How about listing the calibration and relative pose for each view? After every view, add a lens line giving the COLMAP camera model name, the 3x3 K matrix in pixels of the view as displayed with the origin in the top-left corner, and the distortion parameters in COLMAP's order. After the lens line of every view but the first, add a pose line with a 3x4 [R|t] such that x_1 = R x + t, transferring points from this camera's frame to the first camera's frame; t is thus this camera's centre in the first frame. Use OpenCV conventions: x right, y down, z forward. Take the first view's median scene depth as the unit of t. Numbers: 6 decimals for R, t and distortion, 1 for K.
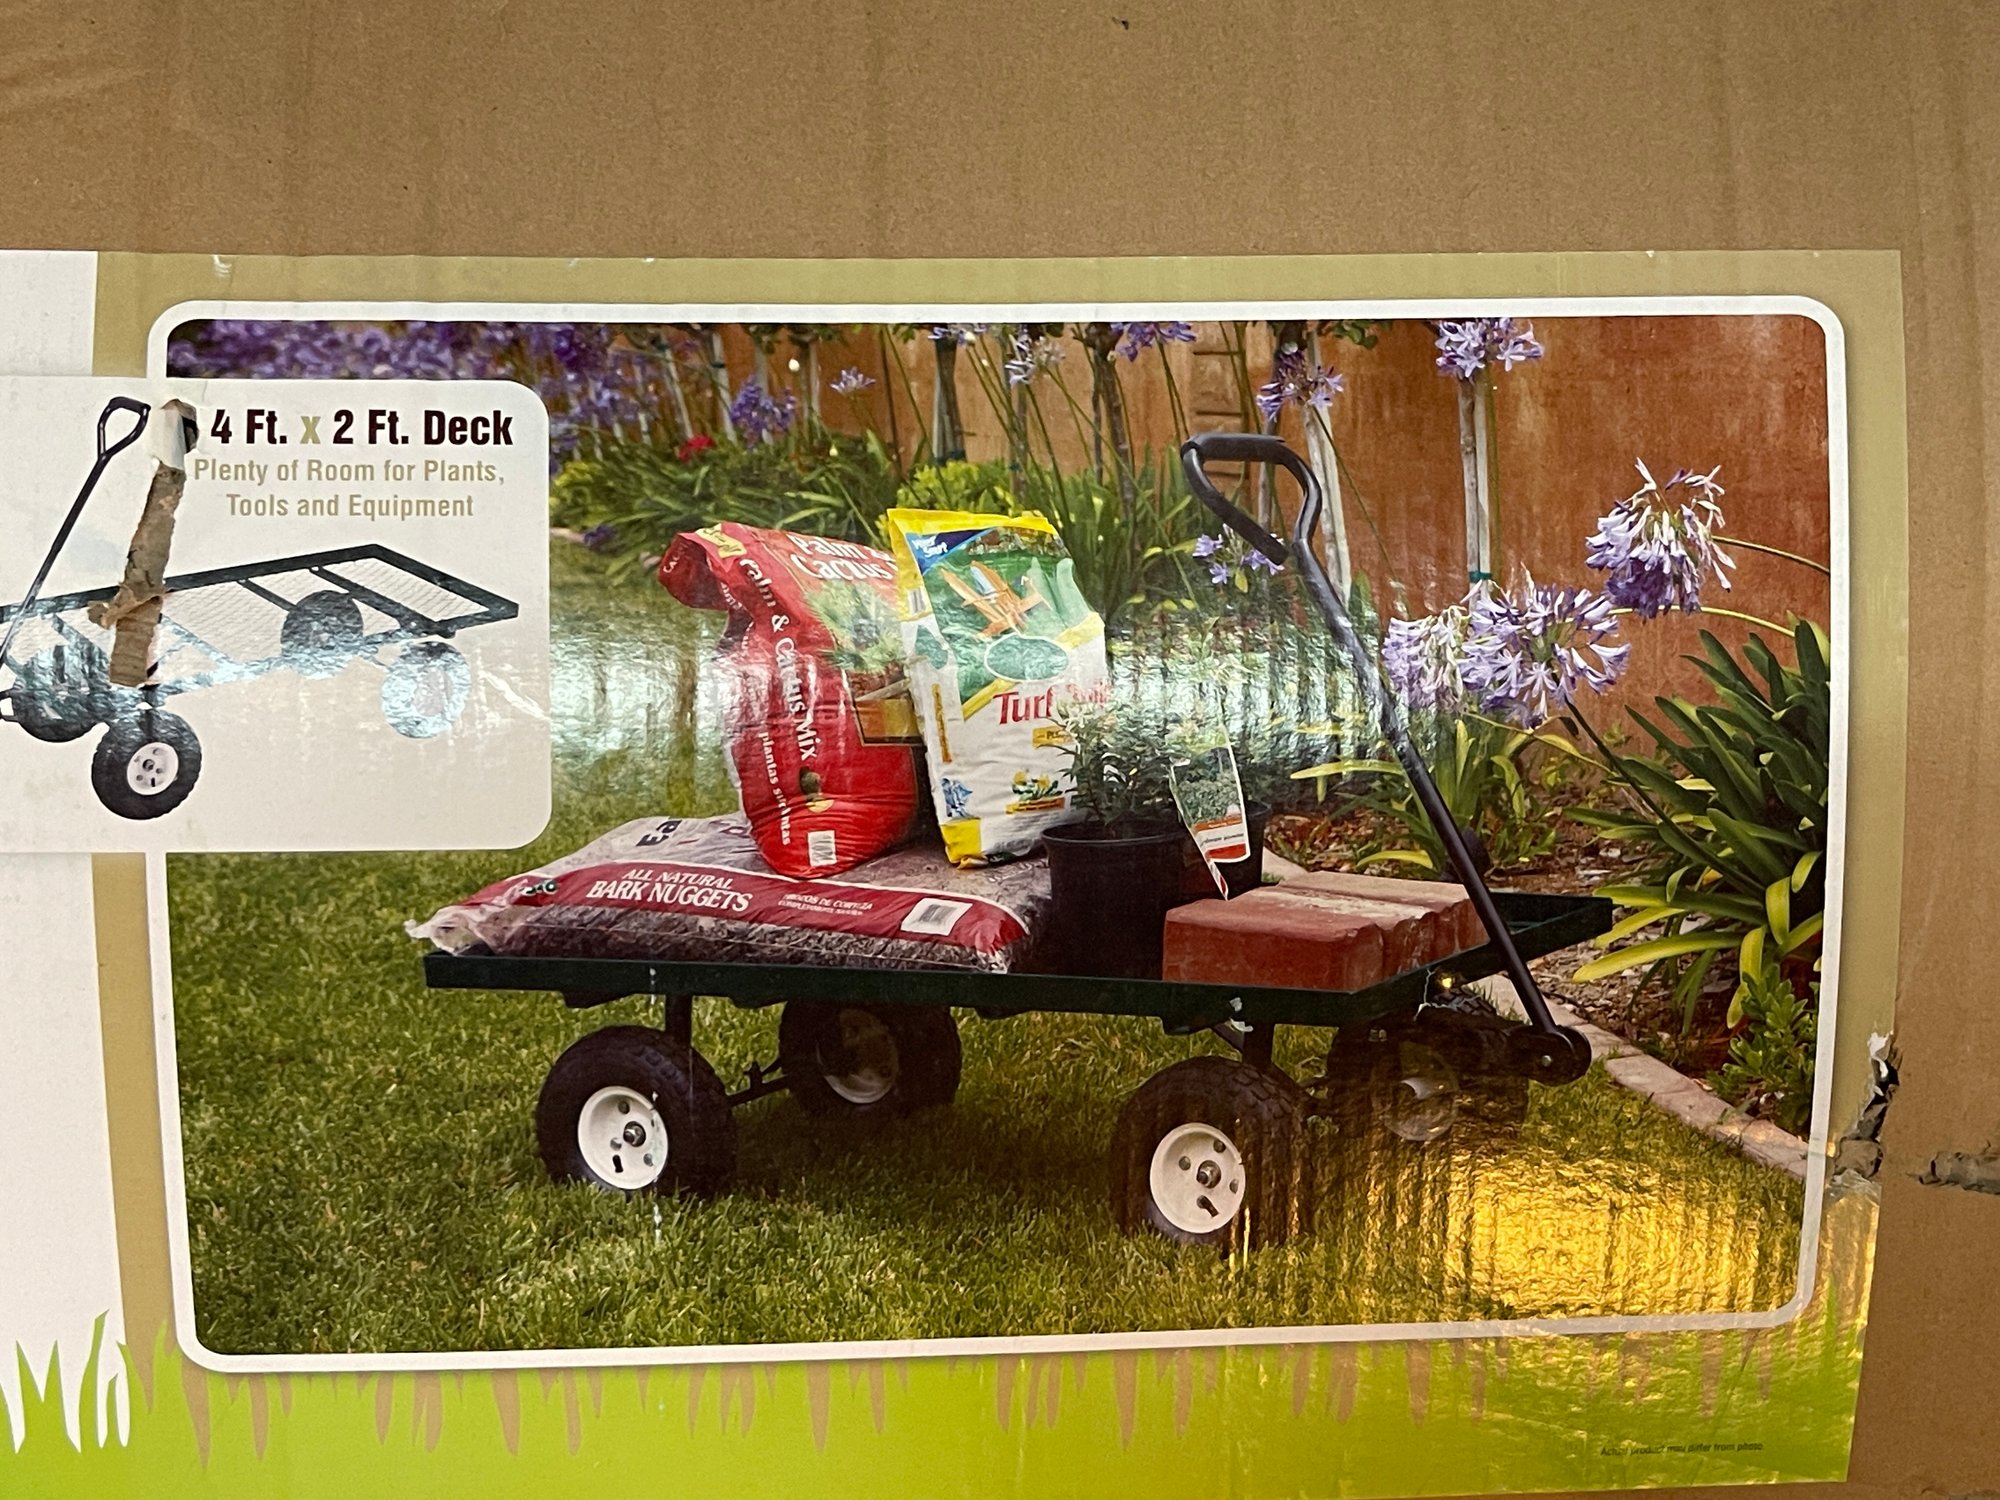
lens RADIAL K [[2641.2, 0, 1000.0], [0, 2641.2, 750.0], [0, 0, 1]] dist [0.153268, -0.585113]
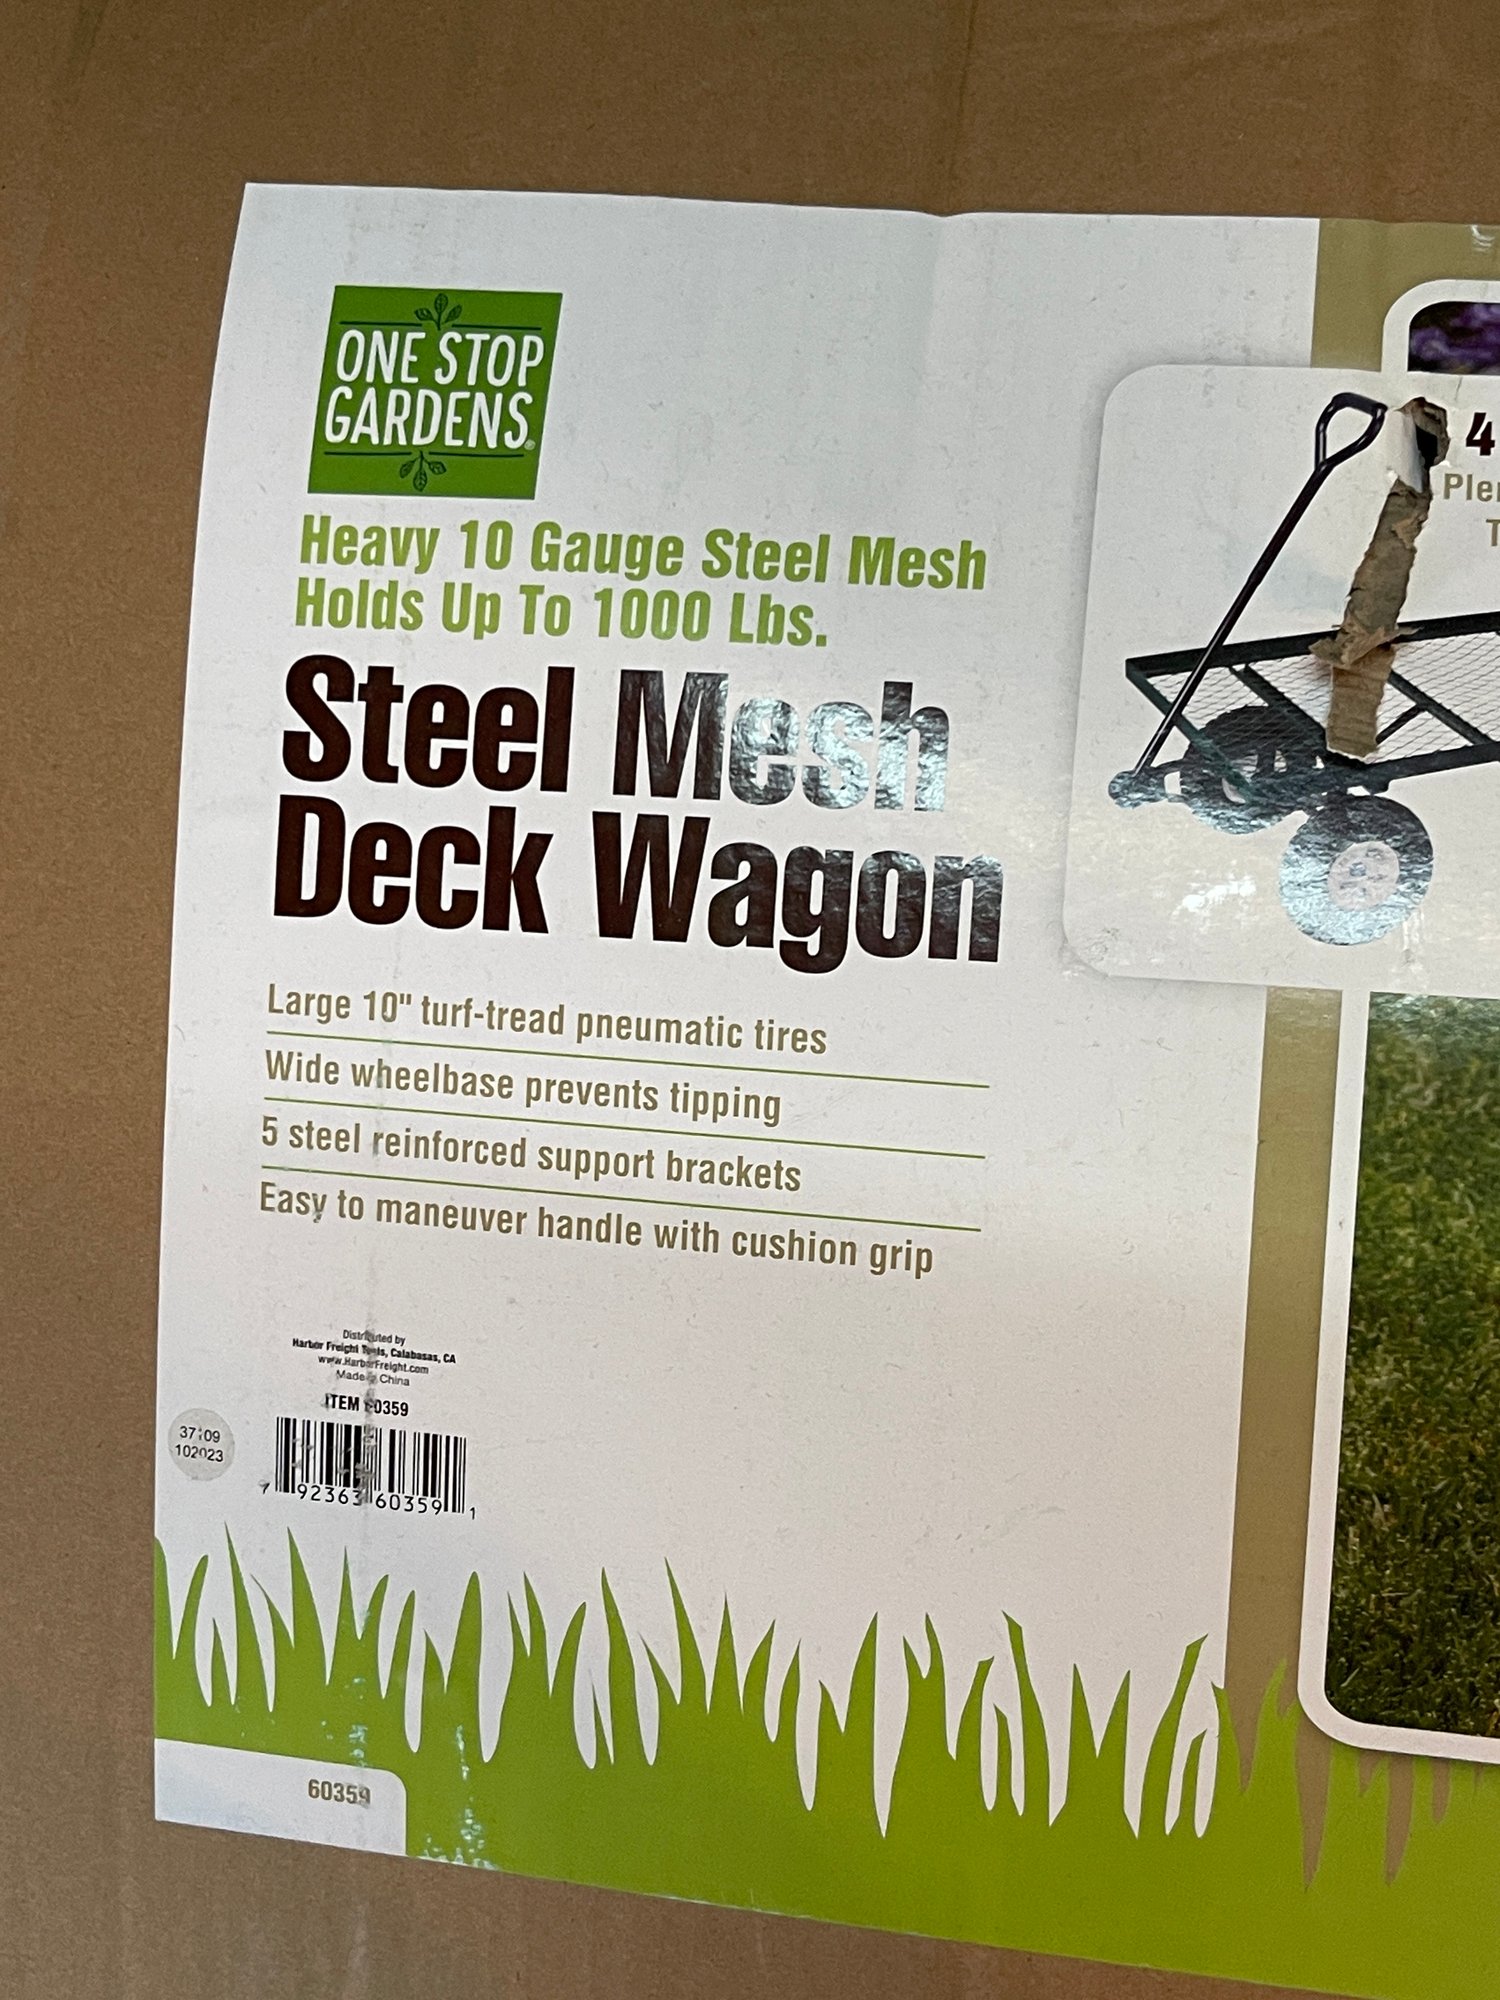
lens RADIAL K [[2641.2, 0, 750.0], [0, 2641.2, 1000.0], [0, 0, 1]] dist [0.153268, -0.585113]
pose [[0.968390, 0.060291, -0.242045, -0.293706], [-0.093130, 0.987572, -0.126607, 0.144781], [0.231404, 0.145146, 0.961969, 0.254897]]
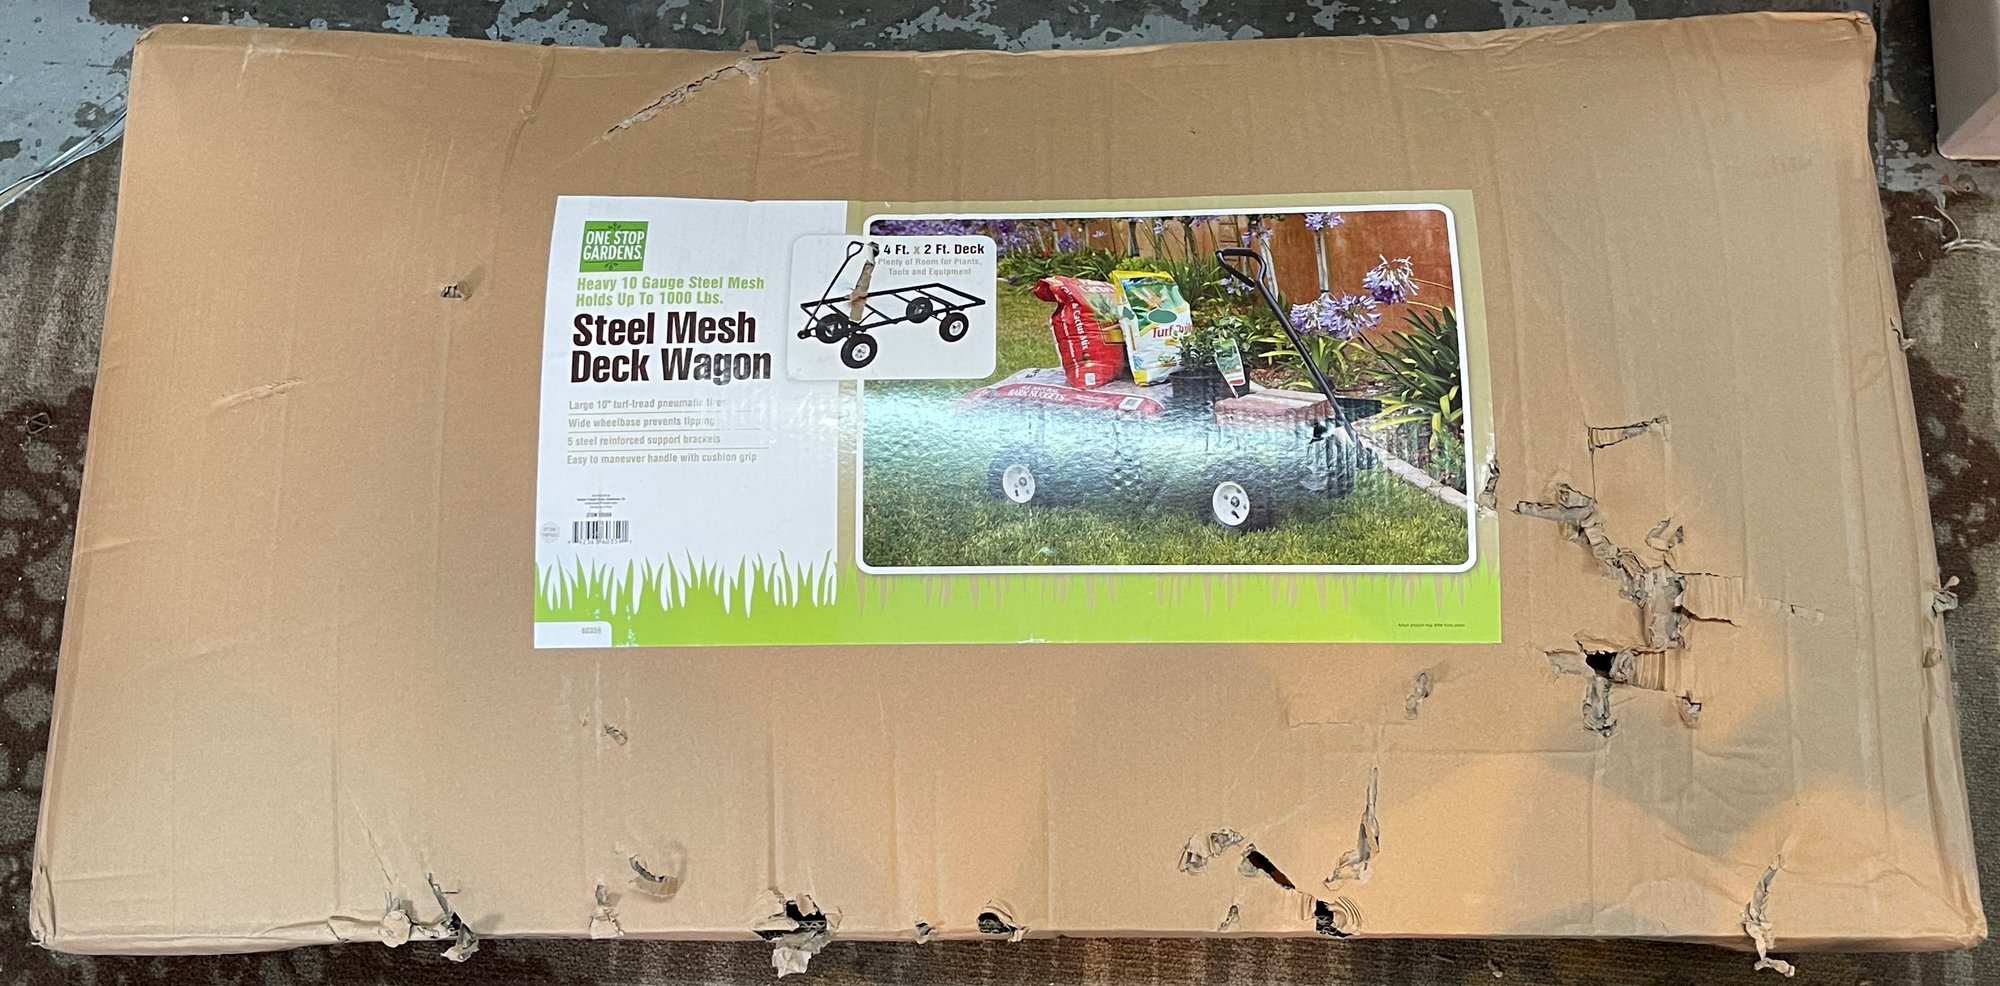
lens RADIAL K [[1850.8, 0, 1000.0], [0, 1850.8, 493.0], [0, 0, 1]] dist [0.097486, -0.002208]
pose [[0.995483, -0.023264, -0.092041, 0.015240], [-0.011205, 0.933940, -0.357255, 0.847253], [0.094271, 0.356672, 0.929461, -0.788229]]
